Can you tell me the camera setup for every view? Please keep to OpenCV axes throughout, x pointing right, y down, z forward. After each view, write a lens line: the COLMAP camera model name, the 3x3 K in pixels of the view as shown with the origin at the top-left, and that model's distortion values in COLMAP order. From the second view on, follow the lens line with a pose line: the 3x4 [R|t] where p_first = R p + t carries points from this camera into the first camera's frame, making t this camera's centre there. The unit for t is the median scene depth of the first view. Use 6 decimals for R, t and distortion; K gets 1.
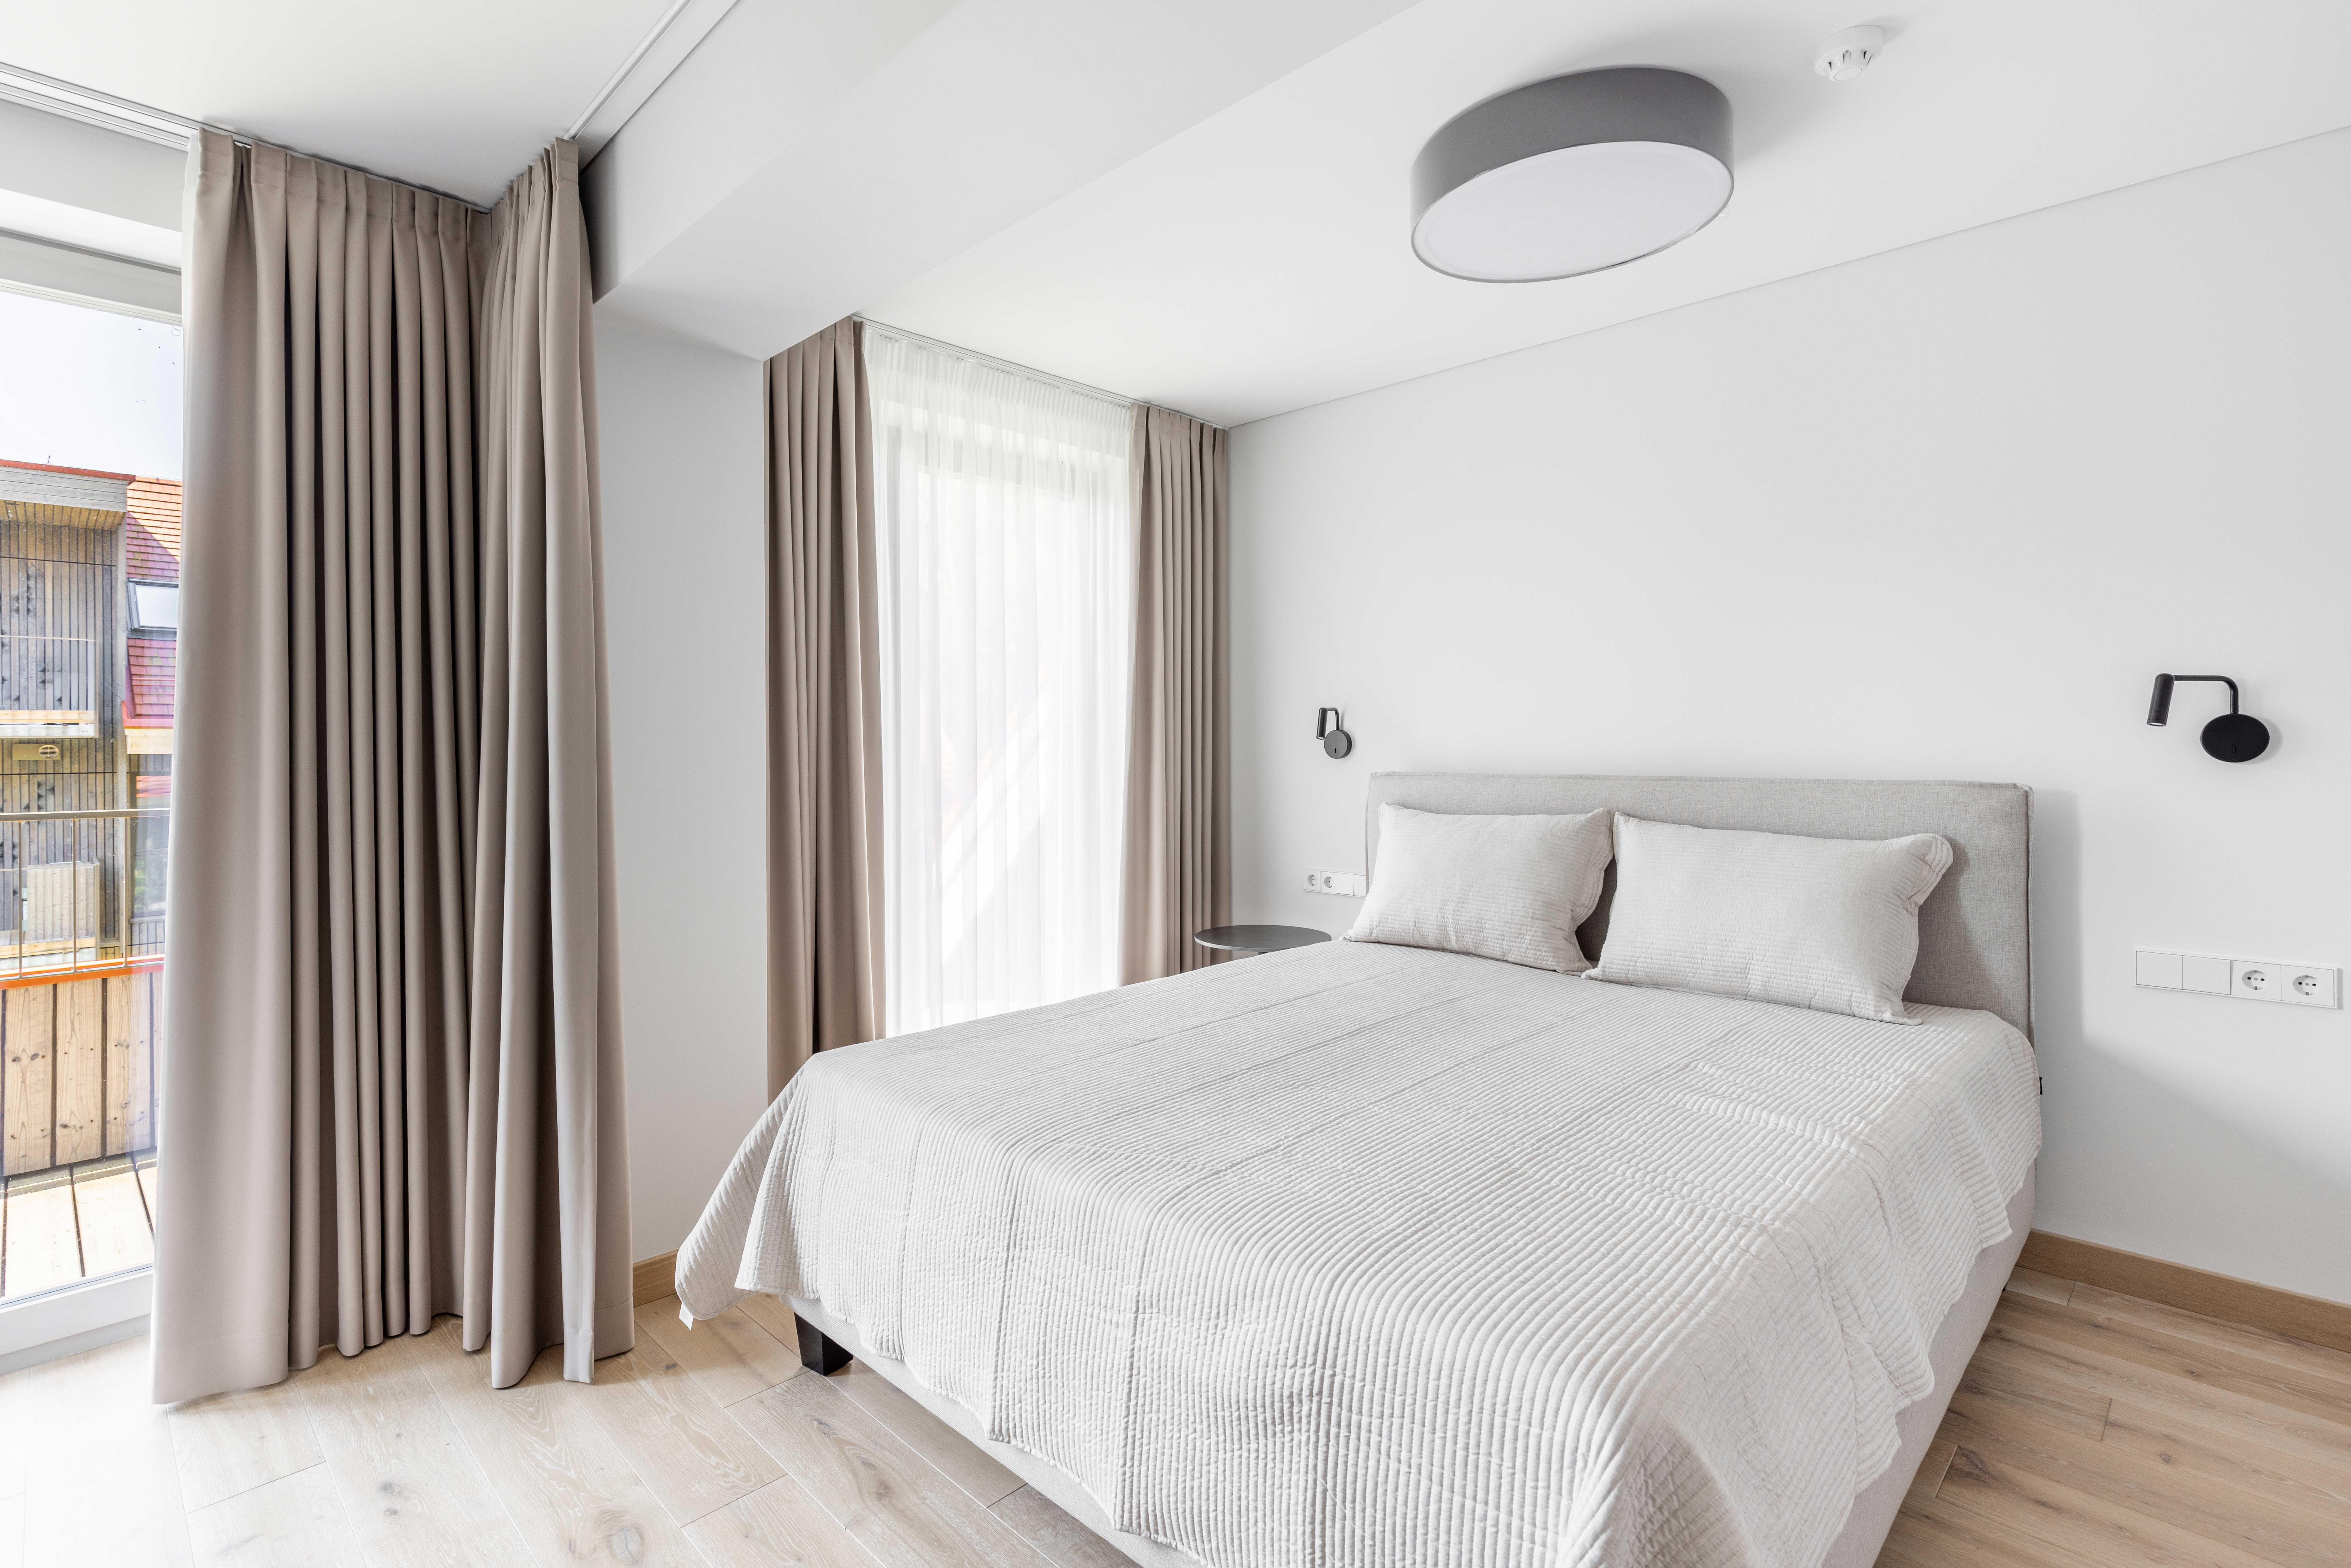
lens RADIAL K [[1110.4, 0, 1162.0], [0, 1110.4, 734.0], [0, 0, 1]] dist [-0.000199, -0.000776]
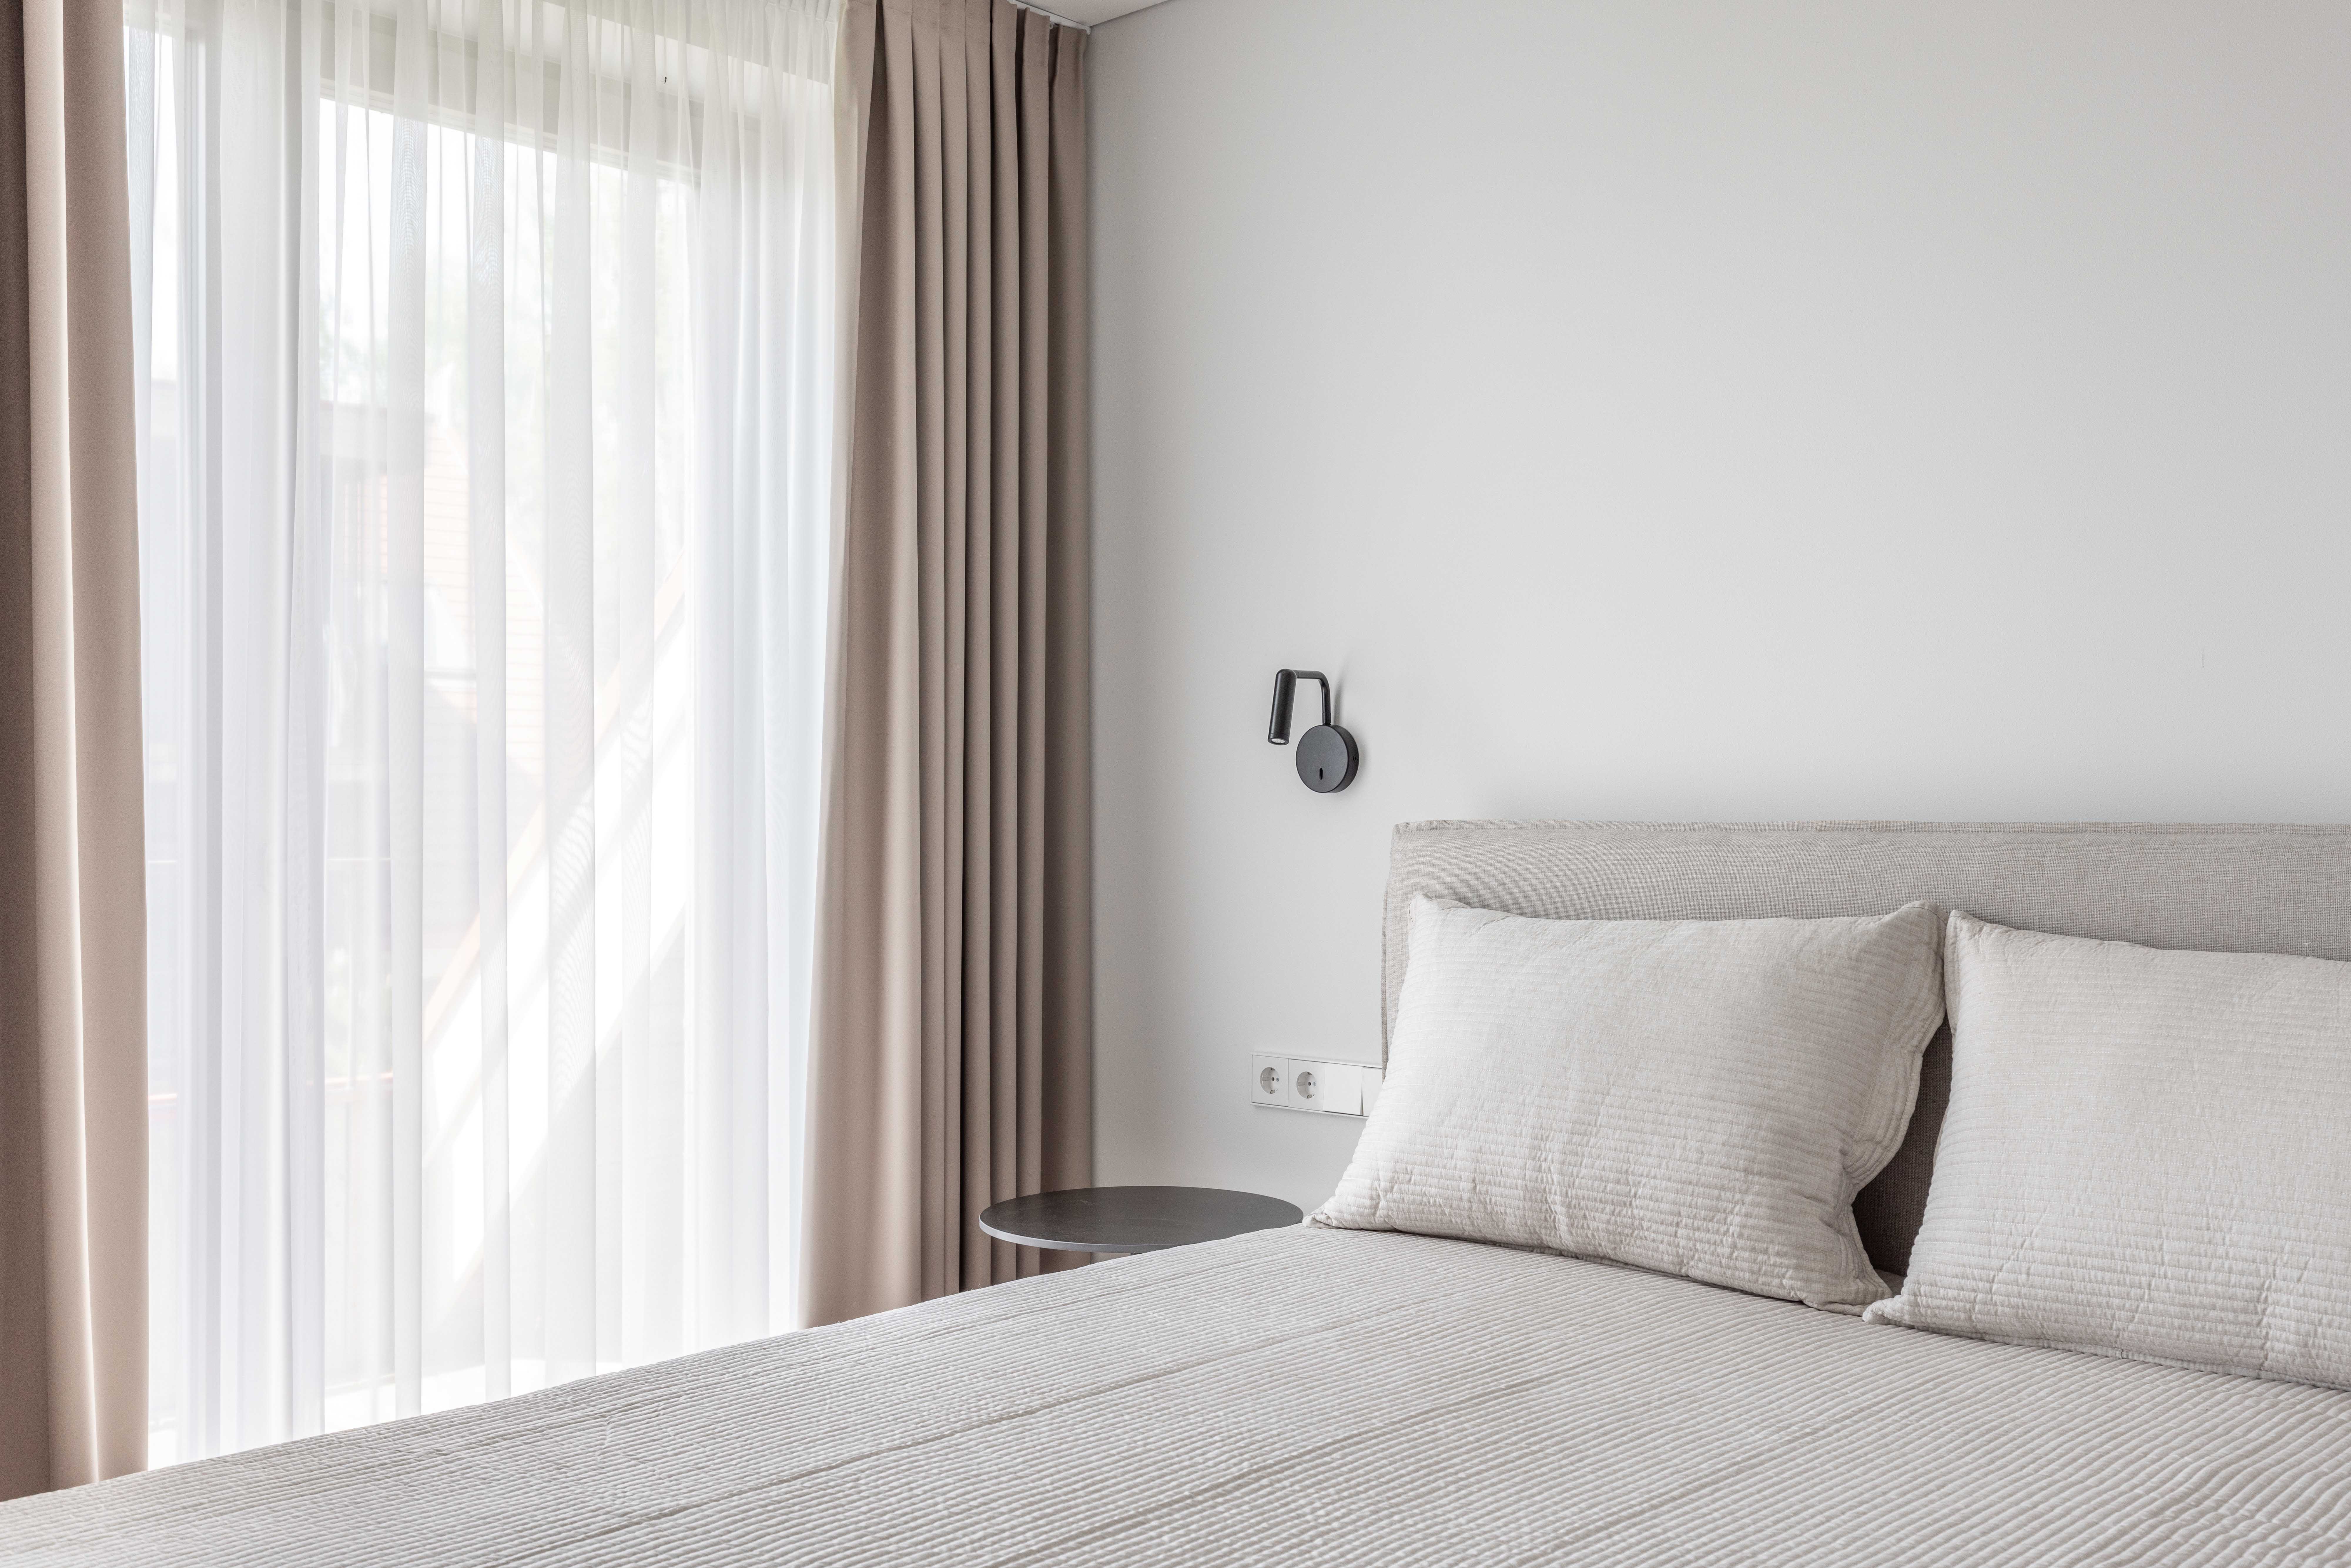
lens RADIAL K [[2270.8, 0, 1172.7], [0, 2270.8, 776.5], [0, 0, 1]] dist [-0.018849, 0.000000]
pose [[0.999692, 0.001476, 0.024768, 0.094040], [-0.001445, 0.999998, -0.001268, 0.020785], [-0.024770, 0.001231, 0.999692, 0.161924]]
